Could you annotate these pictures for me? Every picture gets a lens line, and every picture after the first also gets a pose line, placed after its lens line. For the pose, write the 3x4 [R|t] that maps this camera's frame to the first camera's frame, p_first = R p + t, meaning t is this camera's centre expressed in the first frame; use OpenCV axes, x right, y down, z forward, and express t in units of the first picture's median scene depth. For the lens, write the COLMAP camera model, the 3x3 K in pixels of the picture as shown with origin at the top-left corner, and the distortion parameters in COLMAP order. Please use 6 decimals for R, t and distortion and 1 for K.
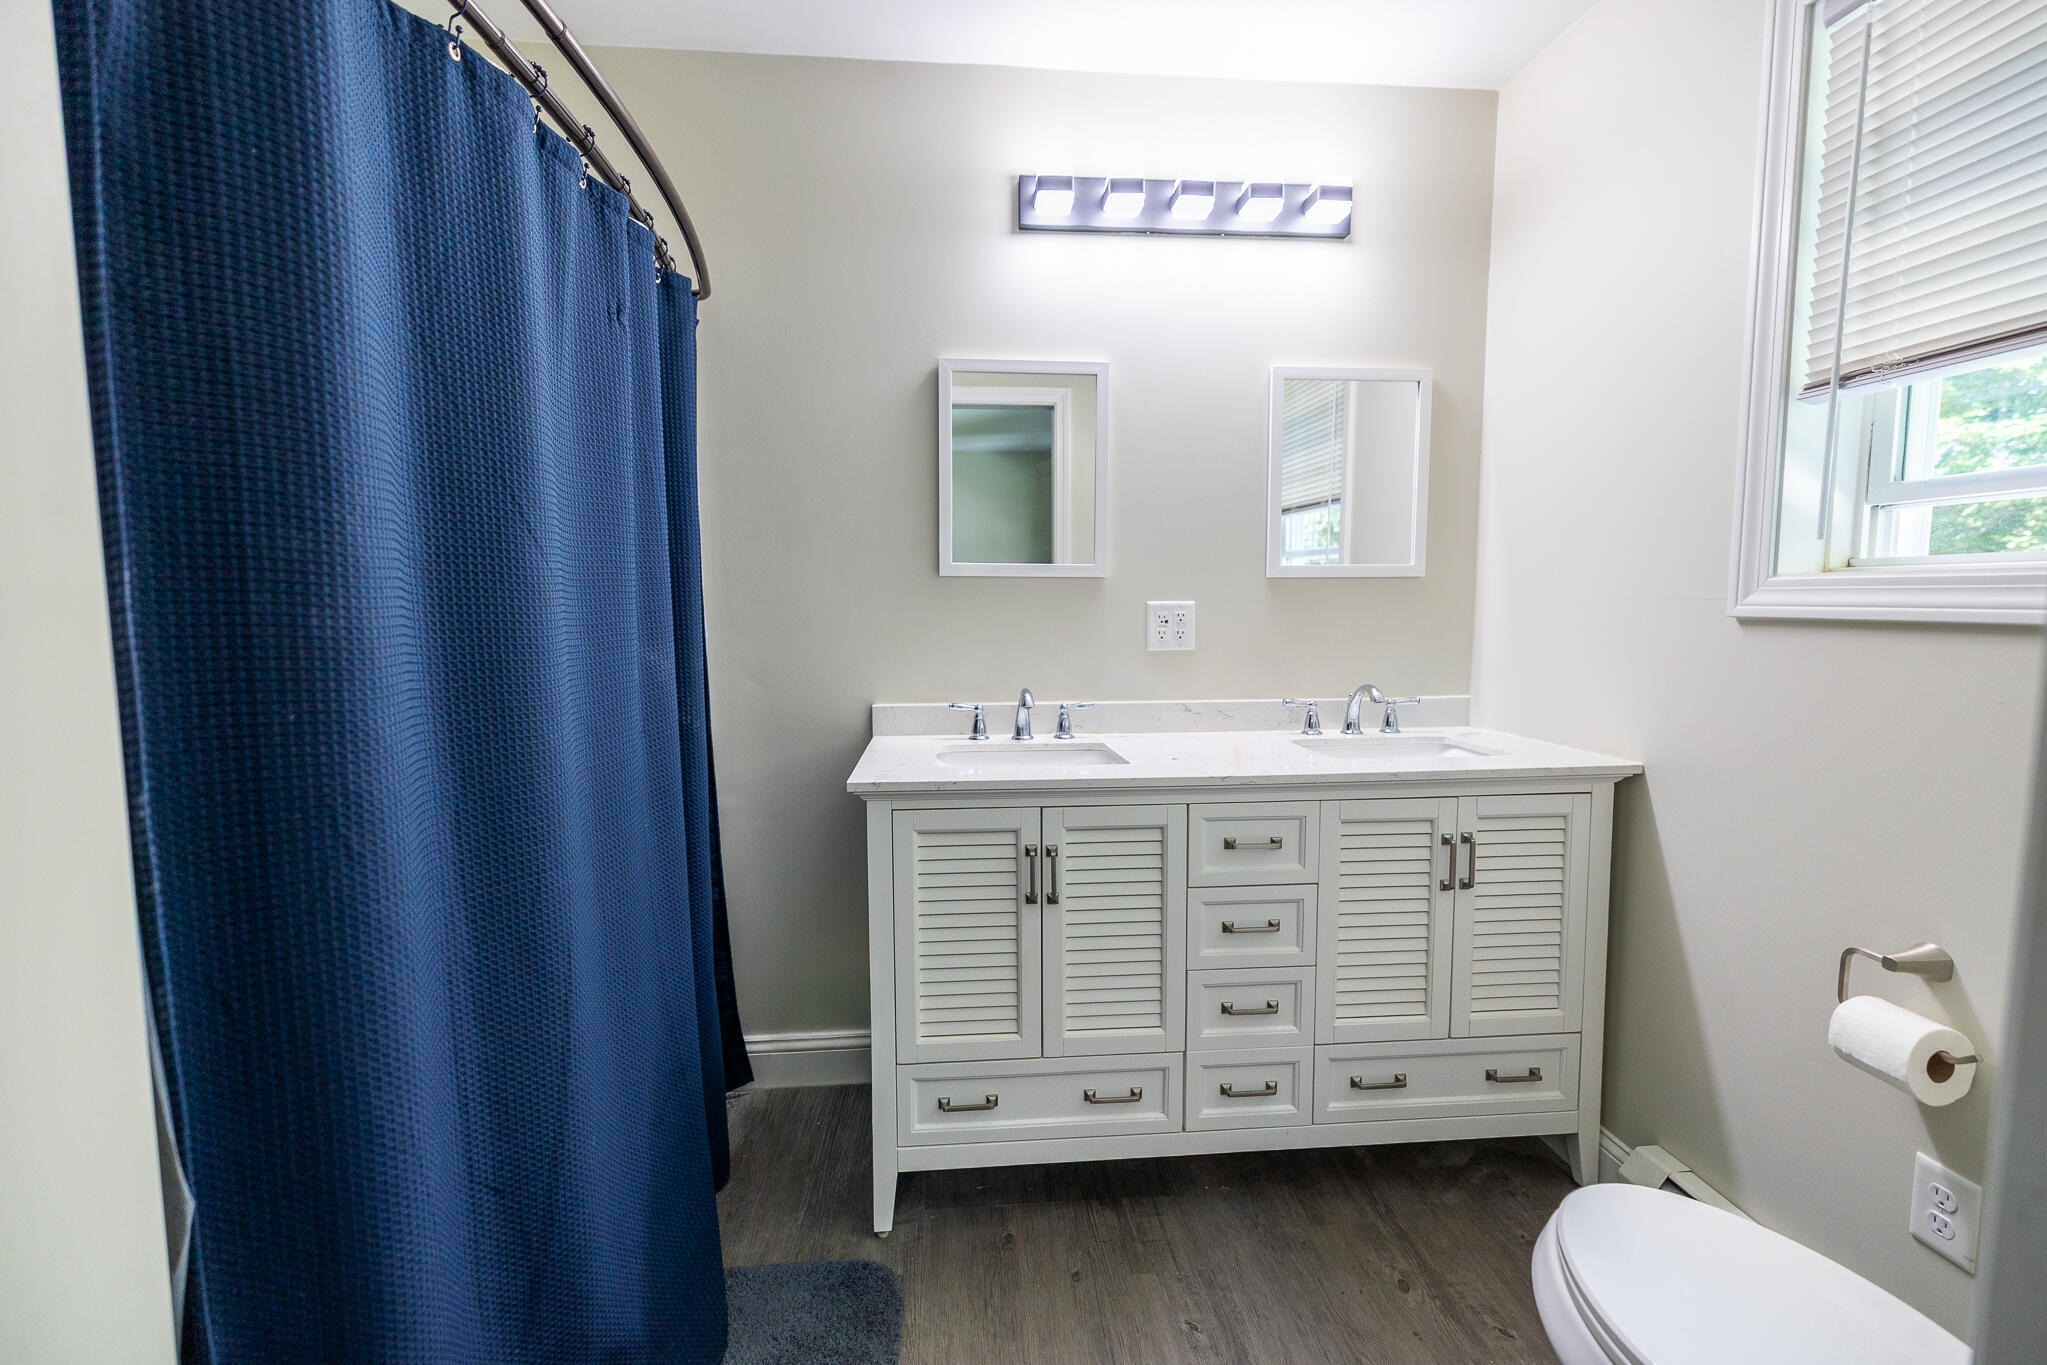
lens RADIAL K [[891.8, 0, 1014.9], [0, 891.8, 679.9], [0, 0, 1]] dist [0.001966, 0.000660]
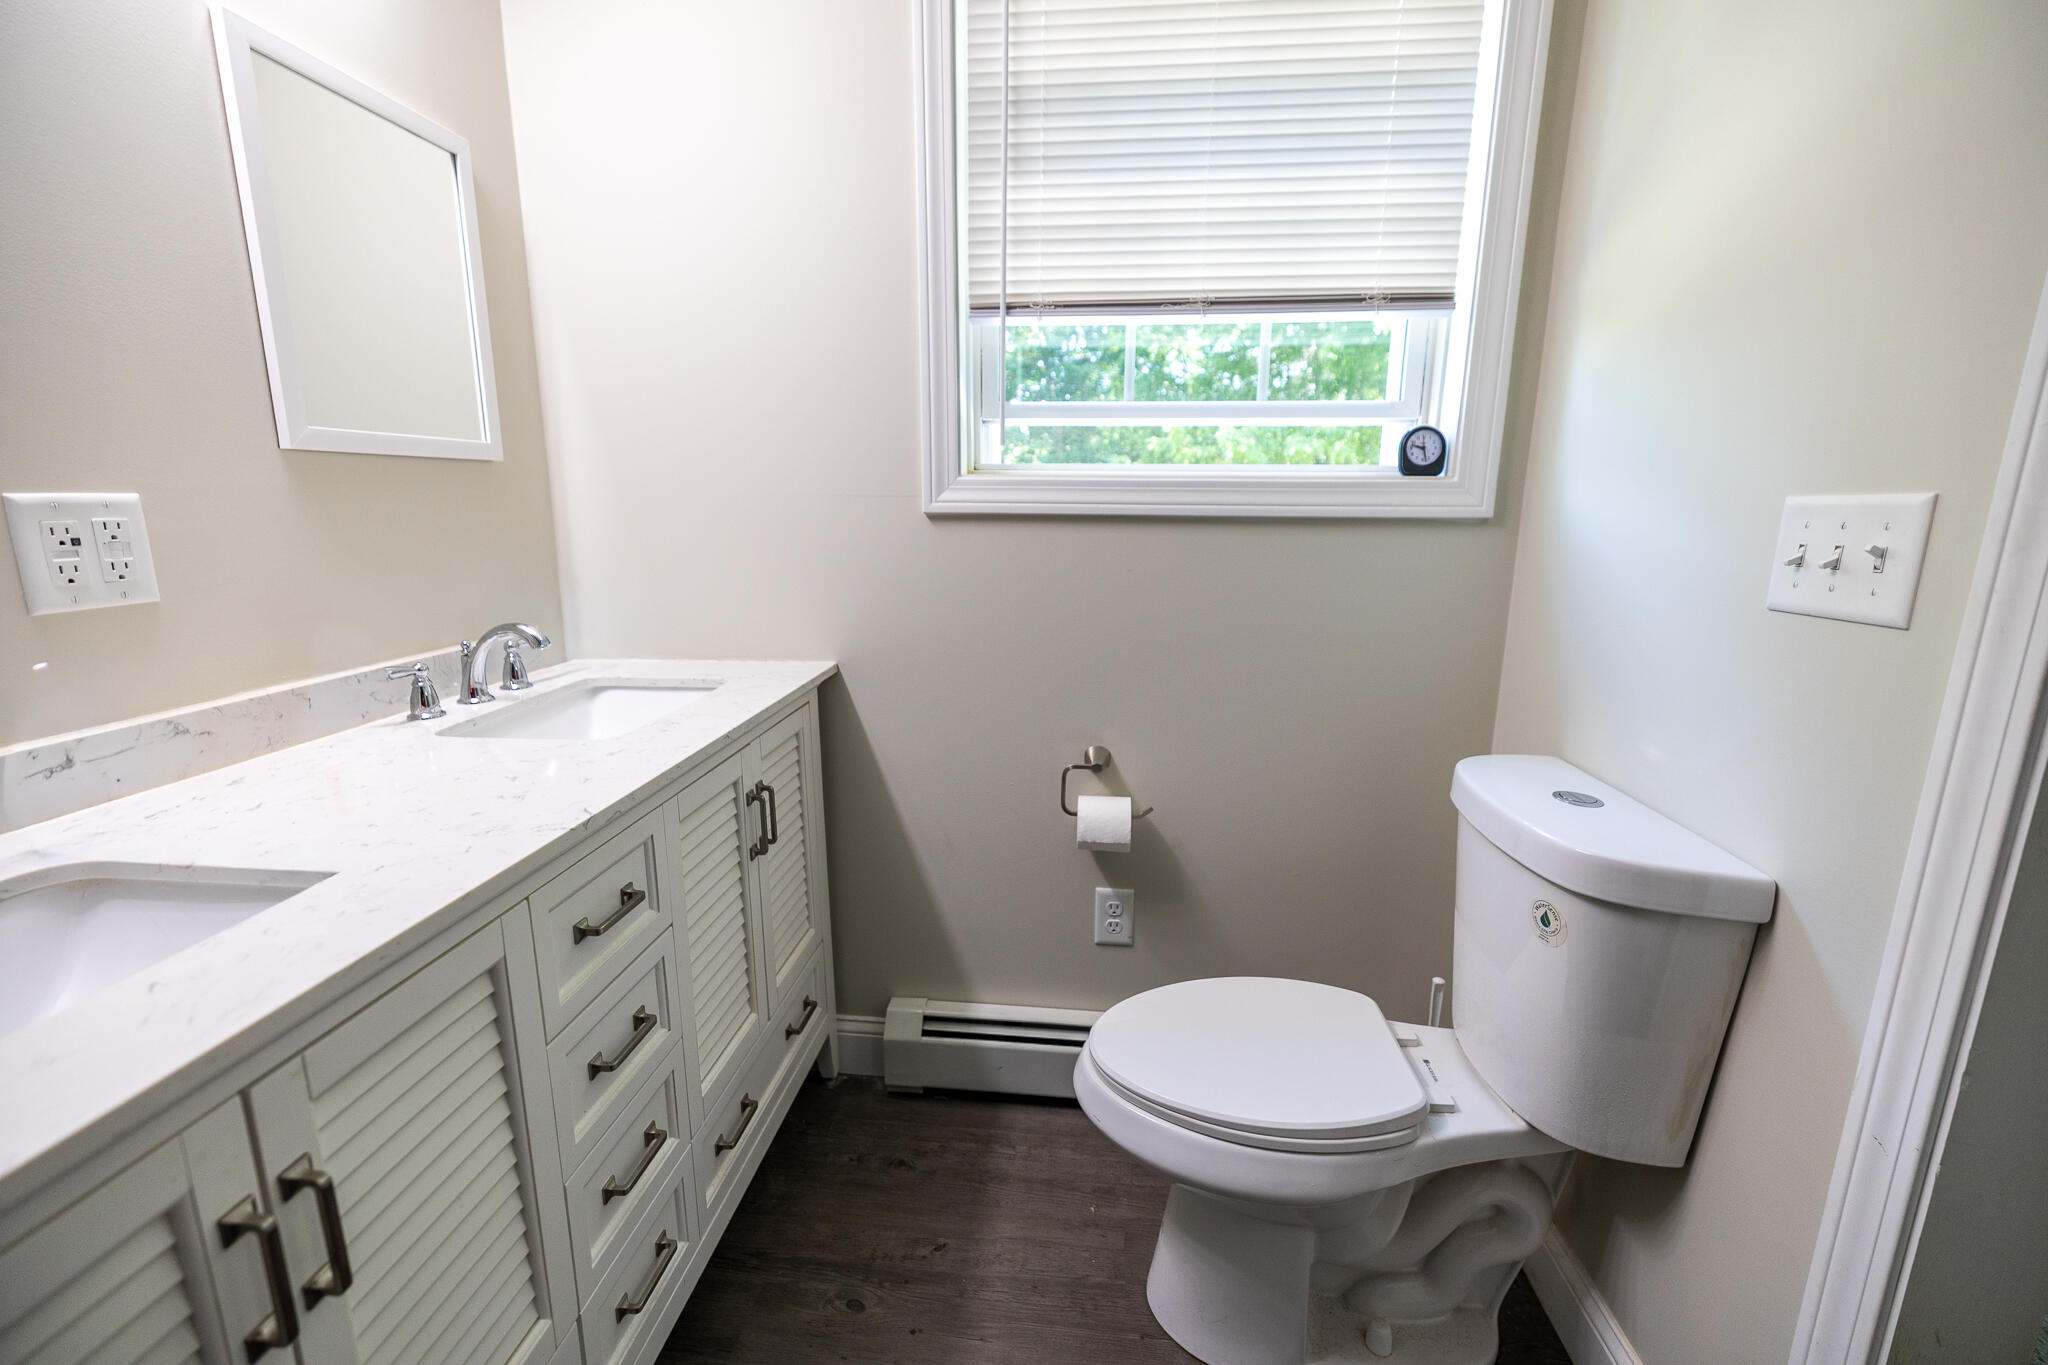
lens RADIAL K [[859.9, 0, 1026.2], [0, 859.9, 680.2], [0, 0, 1]] dist [0.001282, -0.000249]
pose [[0.169911, -0.198302, 0.965301, -0.209700], [0.084386, 0.978874, 0.186237, -0.050660], [-0.981840, 0.049815, 0.183055, 0.630021]]
